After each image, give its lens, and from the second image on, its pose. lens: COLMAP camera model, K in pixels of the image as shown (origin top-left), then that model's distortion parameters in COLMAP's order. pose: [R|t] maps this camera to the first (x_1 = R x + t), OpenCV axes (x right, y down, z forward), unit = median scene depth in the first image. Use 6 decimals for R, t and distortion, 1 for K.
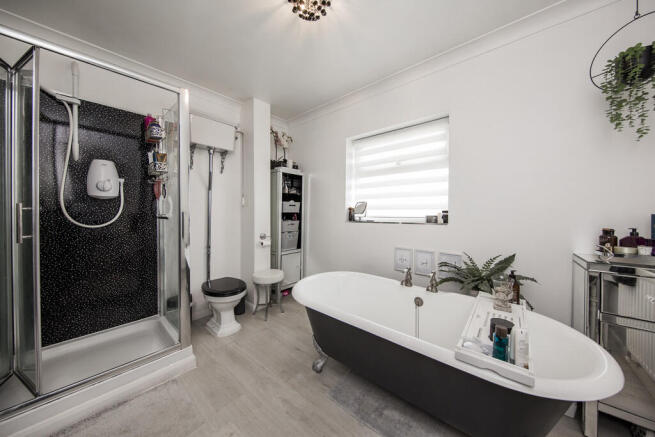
lens RADIAL K [[215.7, 0, 329.1], [0, 215.7, 212.6], [0, 0, 1]] dist [-0.000665, -0.000295]
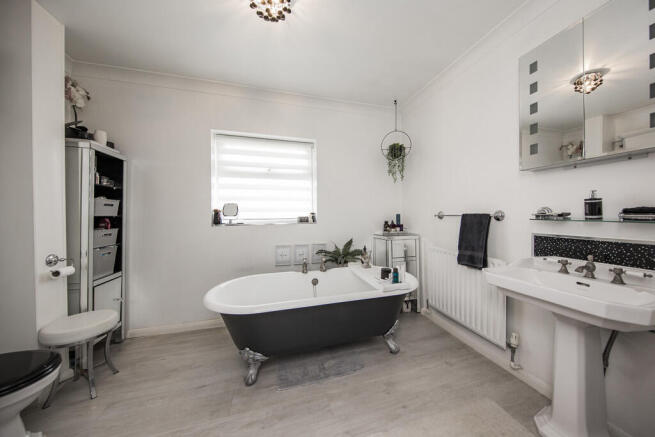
lens RADIAL K [[215.7, 0, 339.7], [0, 215.7, 215.1], [0, 0, 1]] dist [-0.000665, -0.000295]
pose [[0.543072, -0.008157, 0.839647, -0.374551], [0.009760, 0.999947, 0.003401, 0.001624], [-0.839630, 0.006348, 0.543122, 0.096840]]
